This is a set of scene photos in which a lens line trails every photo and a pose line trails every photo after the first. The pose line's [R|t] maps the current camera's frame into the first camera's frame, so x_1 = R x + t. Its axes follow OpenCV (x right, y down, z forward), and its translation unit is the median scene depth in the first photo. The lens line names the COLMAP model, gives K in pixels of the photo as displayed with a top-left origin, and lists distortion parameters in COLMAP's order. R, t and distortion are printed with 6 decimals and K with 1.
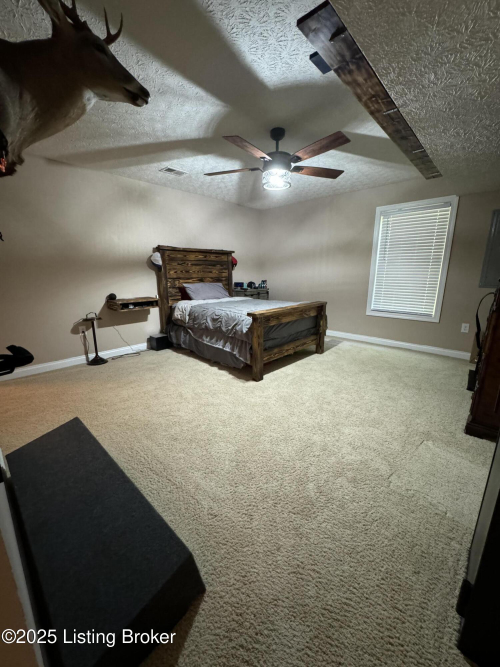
lens RADIAL K [[264.8, 0, 250.0], [0, 264.8, 333.5], [0, 0, 1]] dist [-0.000729, -0.000192]
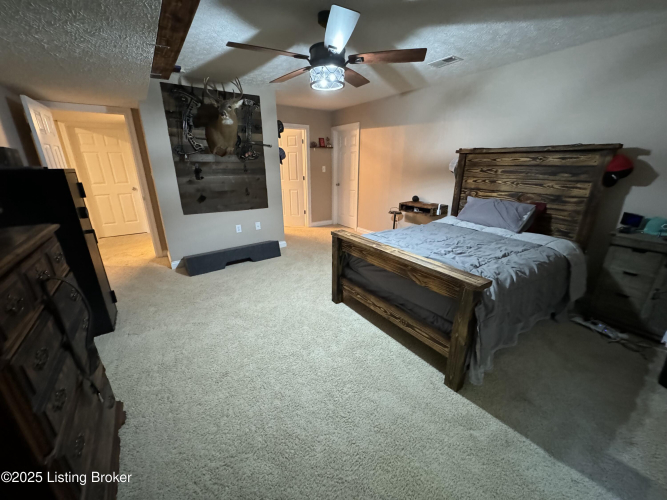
lens RADIAL K [[264.8, 0, 333.1], [0, 264.8, 250.5], [0, 0, 1]] dist [-0.000729, -0.000192]
pose [[-0.210895, 0.314377, -0.925576, 0.851496], [-0.221873, 0.906764, 0.358542, -0.325666], [0.951996, 0.280975, -0.121480, 1.049236]]
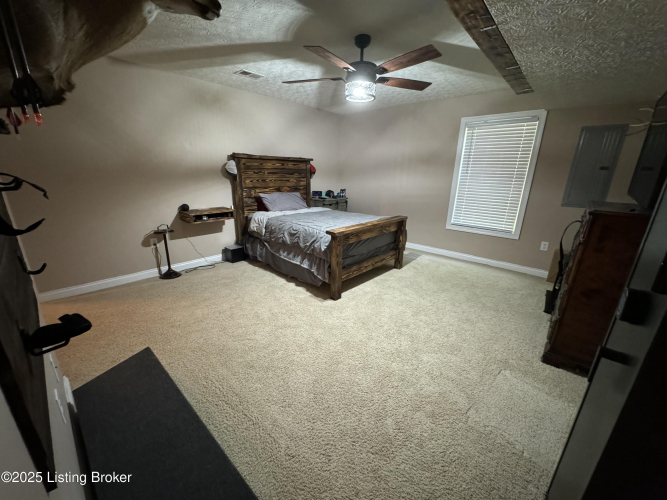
lens RADIAL K [[264.8, 0, 333.1], [0, 264.8, 250.5], [0, 0, 1]] dist [-0.000729, -0.000192]
pose [[0.999557, 0.015993, 0.025084, -0.008178], [-0.017497, 0.997988, 0.060933, -0.062540], [-0.024059, -0.061345, 0.997827, 0.028838]]
